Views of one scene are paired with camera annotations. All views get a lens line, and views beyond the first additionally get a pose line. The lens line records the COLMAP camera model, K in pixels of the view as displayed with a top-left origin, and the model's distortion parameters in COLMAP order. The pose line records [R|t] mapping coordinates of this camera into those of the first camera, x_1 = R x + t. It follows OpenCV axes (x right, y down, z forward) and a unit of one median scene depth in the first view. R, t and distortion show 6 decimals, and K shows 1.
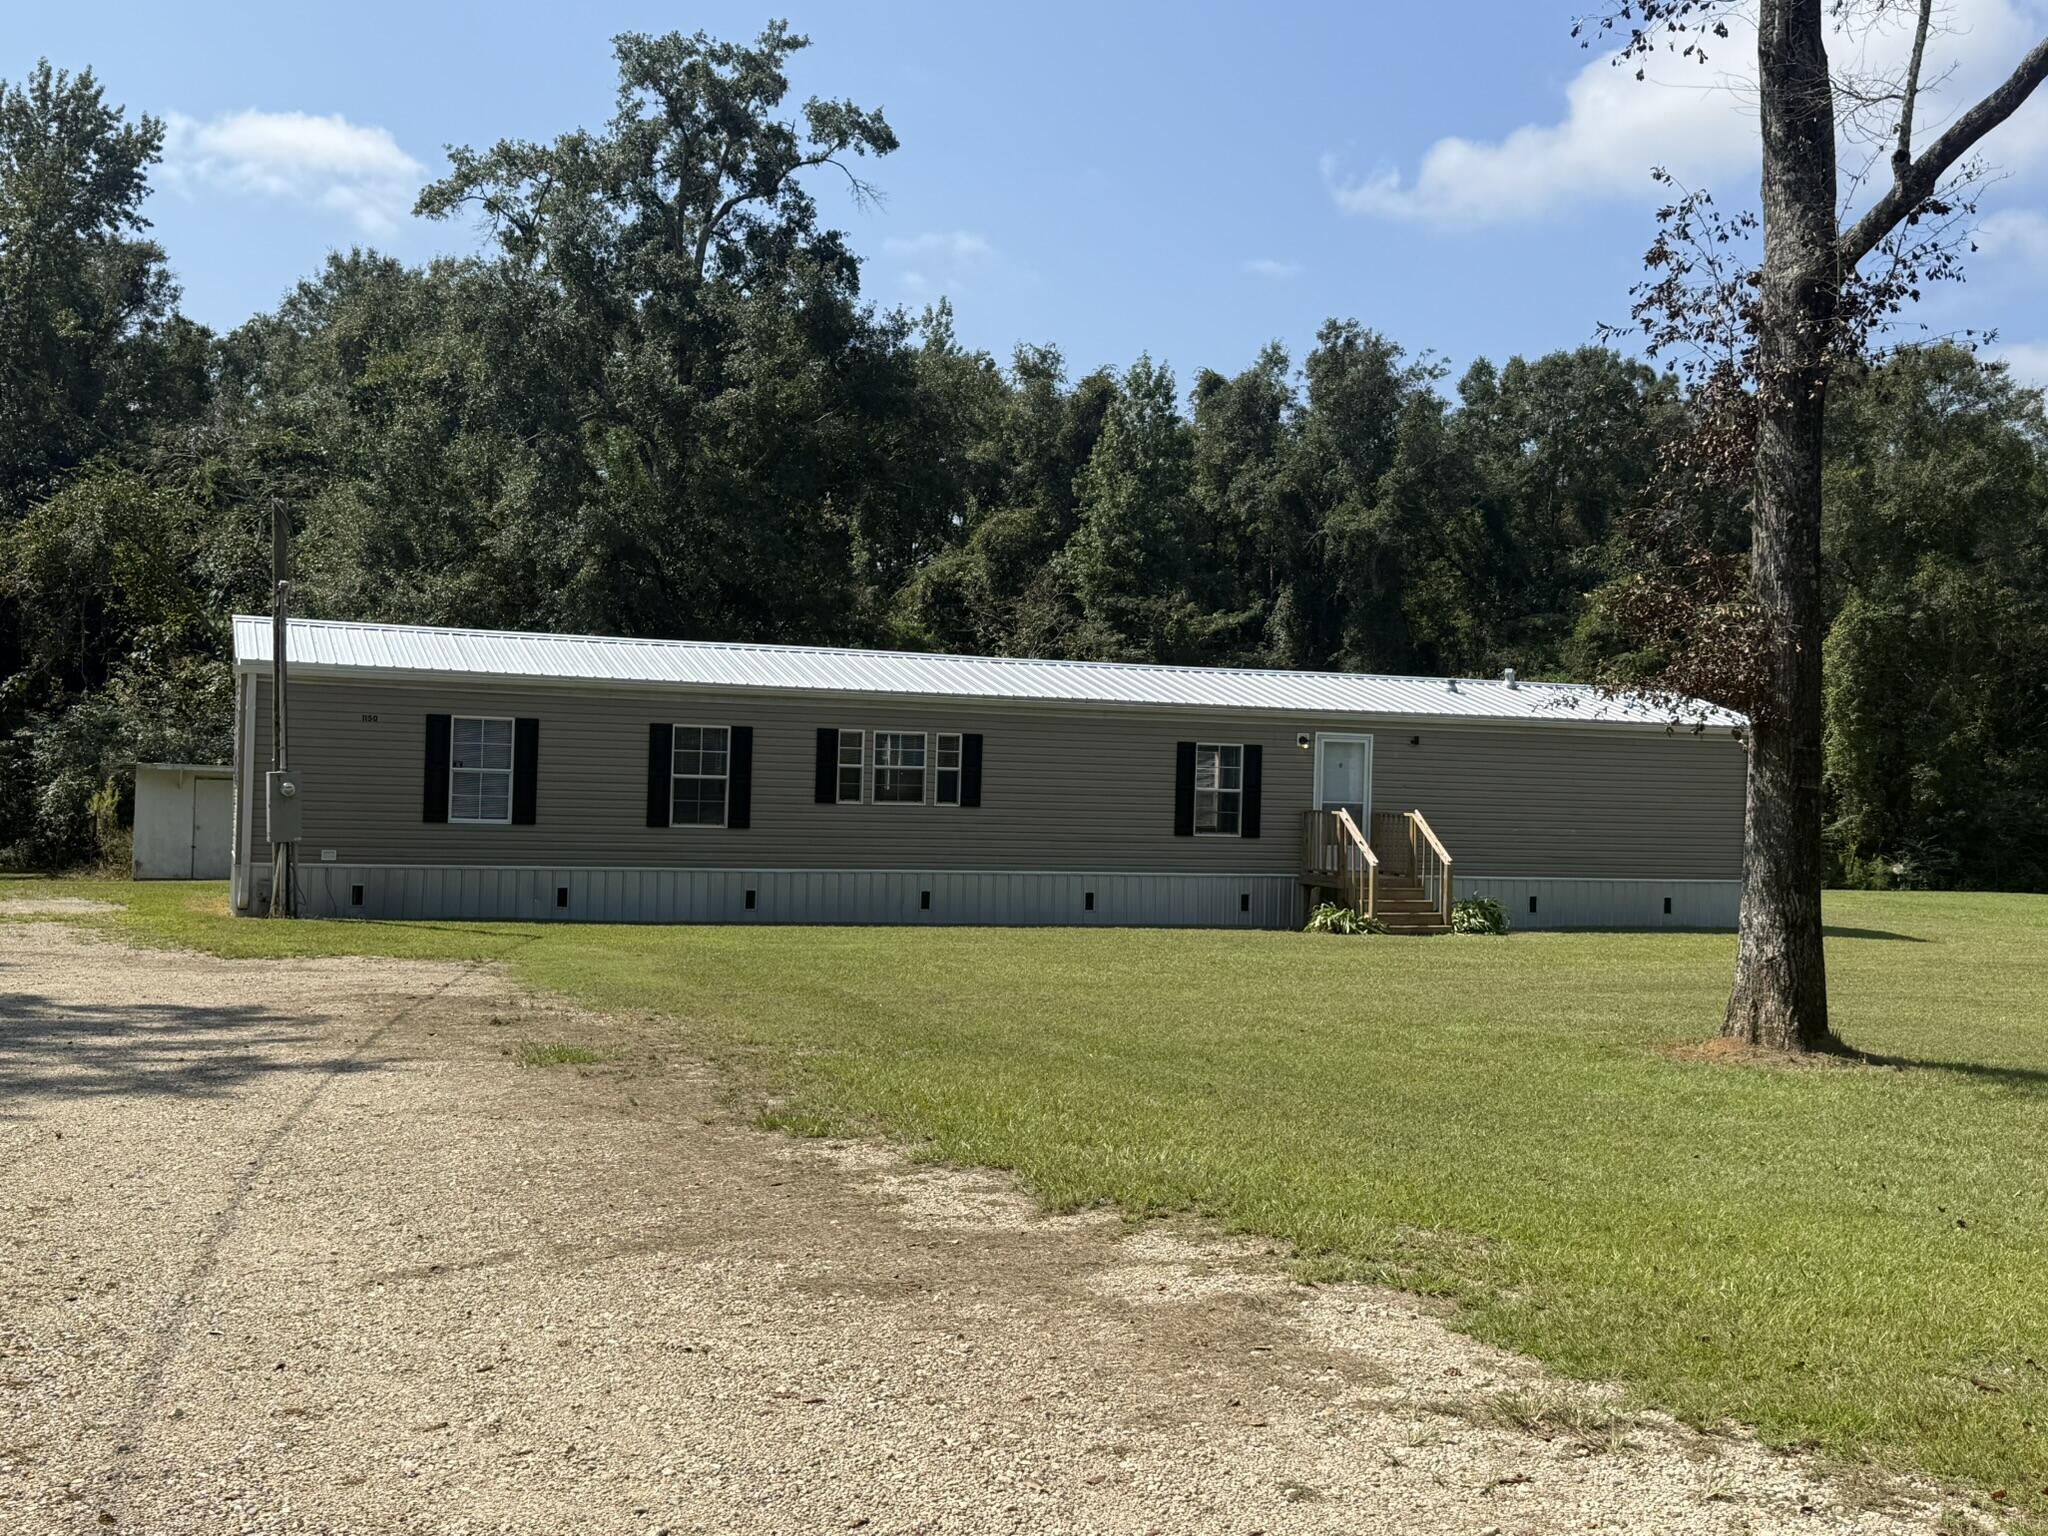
lens RADIAL K [[2096.3, 0, 1026.4], [0, 2096.3, 780.8], [0, 0, 1]] dist [0.089851, 0.000000]
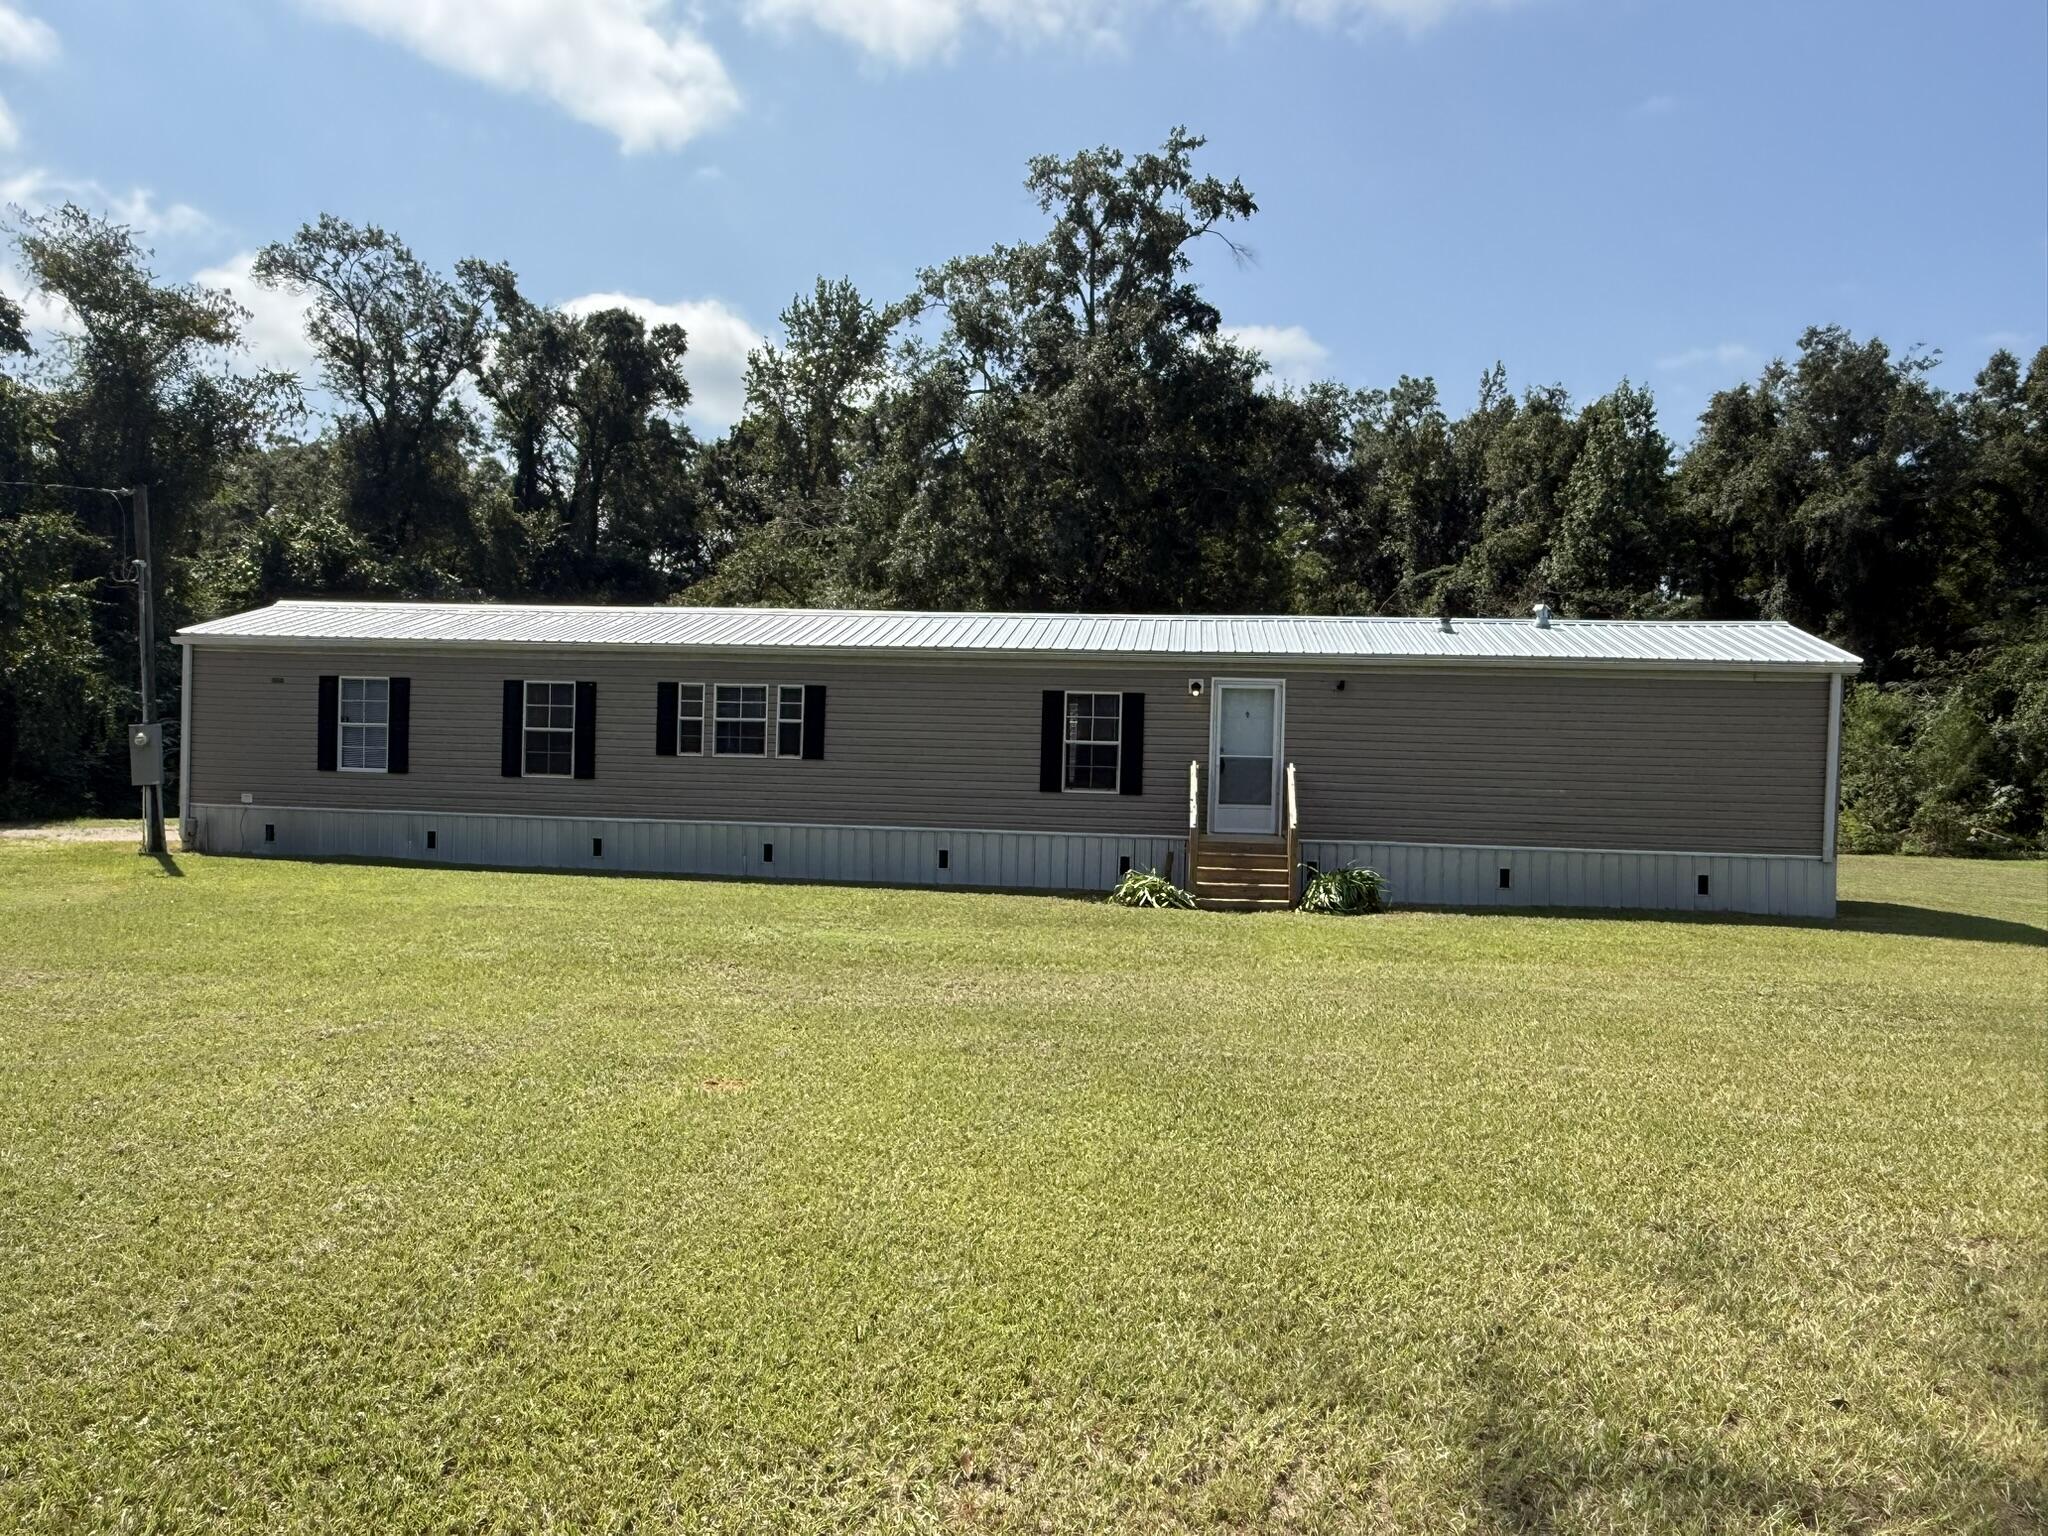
lens RADIAL K [[1450.7, 0, 1018.0], [0, 1450.7, 749.0], [0, 0, 1]] dist [0.001015, 0.000793]
pose [[0.886330, -0.003806, -0.463038, 0.350329], [-0.000055, 0.999965, -0.008325, 0.012321], [0.463053, 0.007404, 0.886300, 0.413045]]
